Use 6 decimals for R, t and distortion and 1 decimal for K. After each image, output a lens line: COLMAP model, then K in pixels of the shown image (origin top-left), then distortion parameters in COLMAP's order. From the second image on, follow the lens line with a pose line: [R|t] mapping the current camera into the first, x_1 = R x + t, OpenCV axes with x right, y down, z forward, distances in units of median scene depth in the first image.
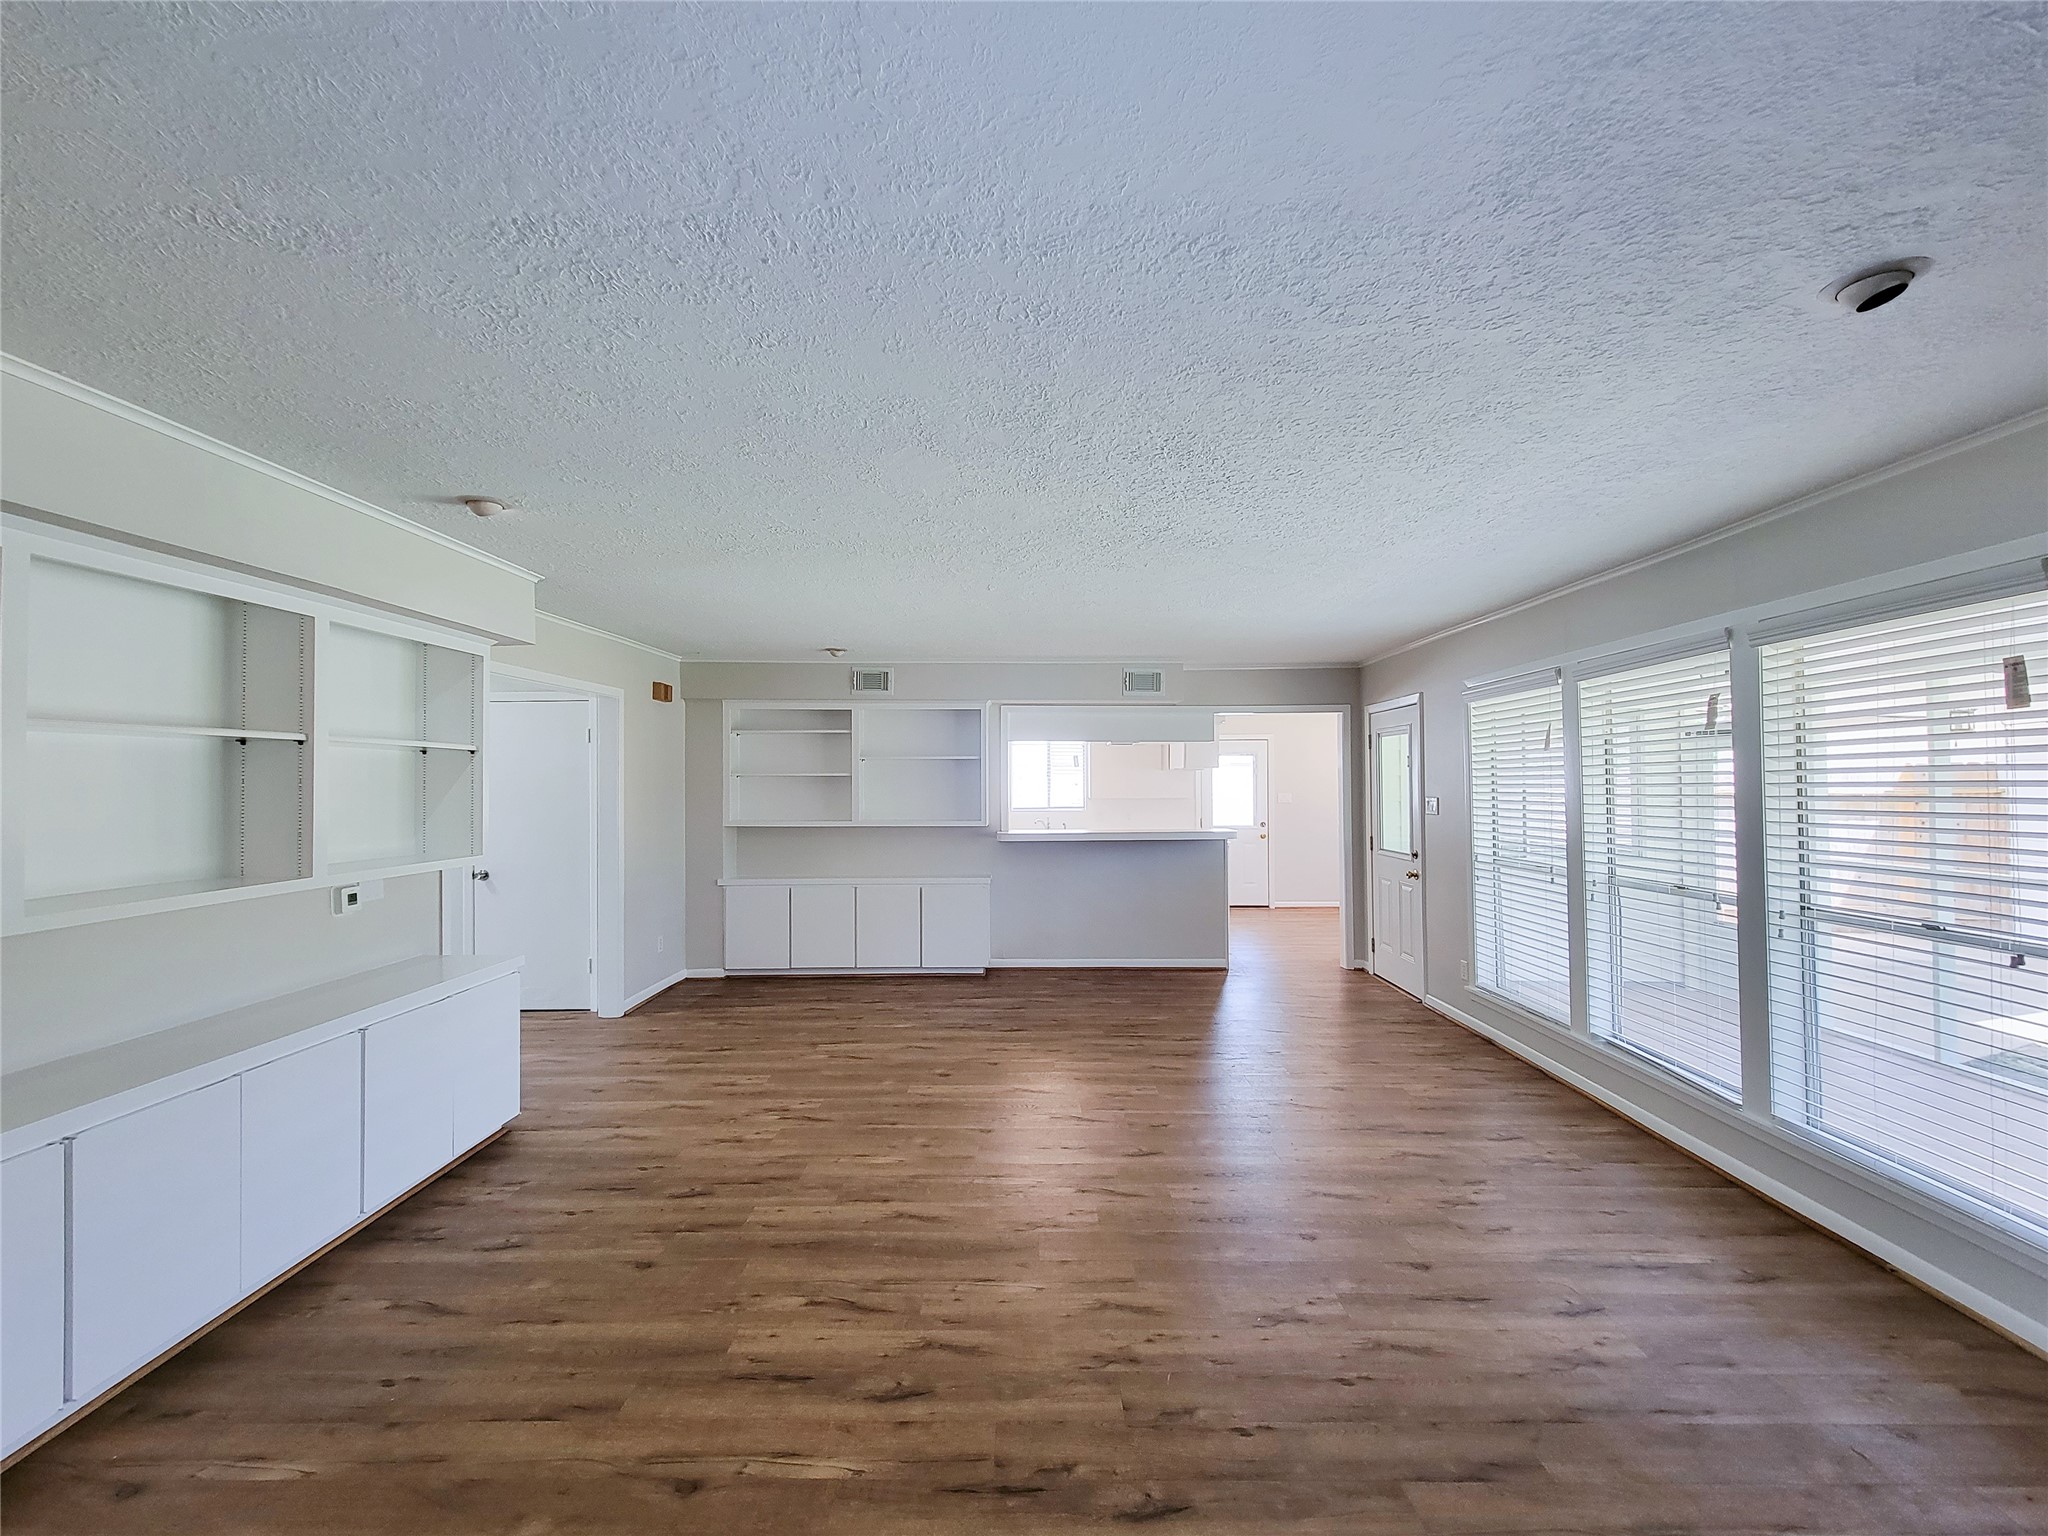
lens RADIAL K [[836.8, 0, 1027.1], [0, 836.8, 772.9], [0, 0, 1]] dist [0.000547, -0.000047]
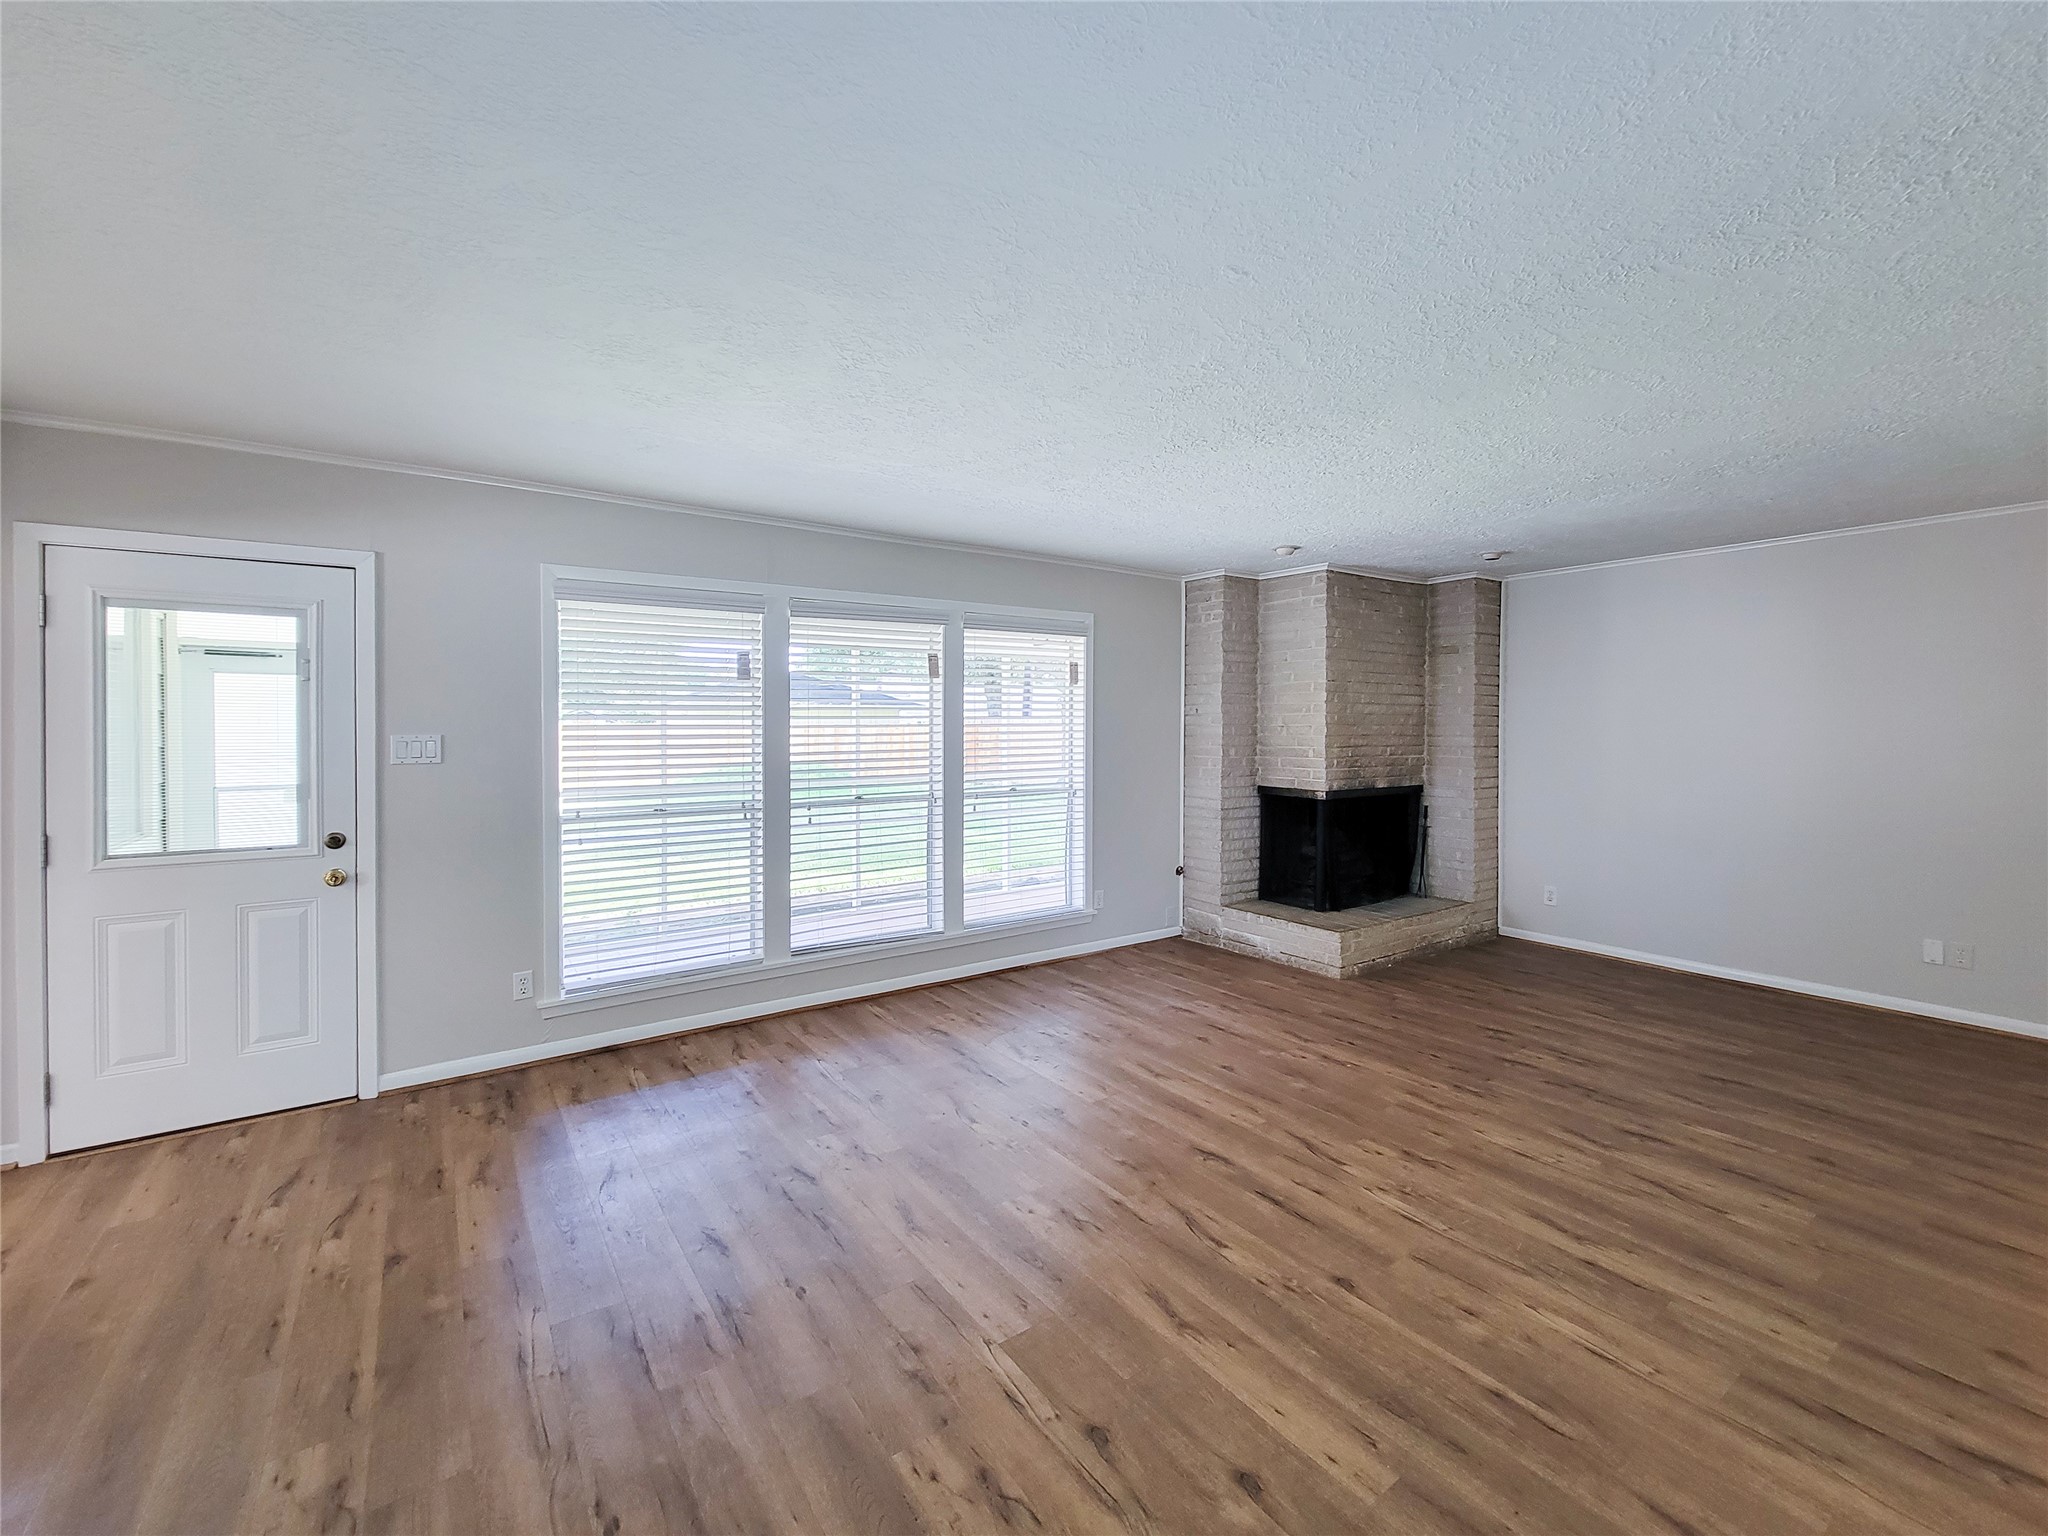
lens RADIAL K [[836.8, 0, 1027.1], [0, 836.8, 772.9], [0, 0, 1]] dist [0.000547, -0.000047]
pose [[-0.576827, -0.038597, 0.815954, -0.506668], [-0.006184, 0.999061, 0.042887, 0.054500], [-0.816843, 0.019692, -0.576524, 1.972621]]
